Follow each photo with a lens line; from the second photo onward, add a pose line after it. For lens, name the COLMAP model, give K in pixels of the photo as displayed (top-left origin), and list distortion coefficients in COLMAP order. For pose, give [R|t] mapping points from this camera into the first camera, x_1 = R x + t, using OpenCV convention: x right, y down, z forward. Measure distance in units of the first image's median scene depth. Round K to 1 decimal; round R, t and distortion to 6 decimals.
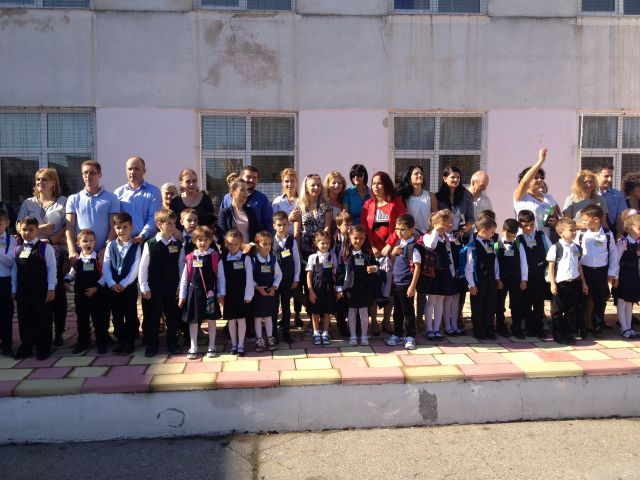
lens RADIAL K [[637.3, 0, 320.0], [0, 637.3, 240.0], [0, 0, 1]] dist [0.002102, -0.171780]
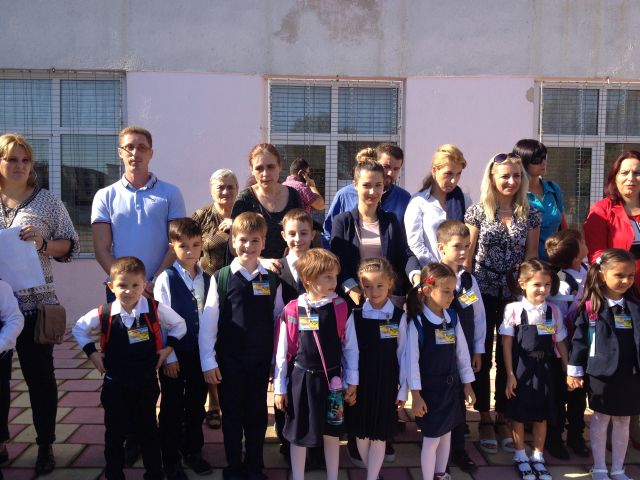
lens RADIAL K [[661.0, 0, 318.5], [0, 661.0, 276.4], [0, 0, 1]] dist [0.000031, -0.142315]
pose [[0.997679, 0.019362, -0.065283, -0.082371], [-0.016386, 0.998815, 0.045818, -0.013909], [0.066093, -0.044642, 0.996814, 0.258338]]
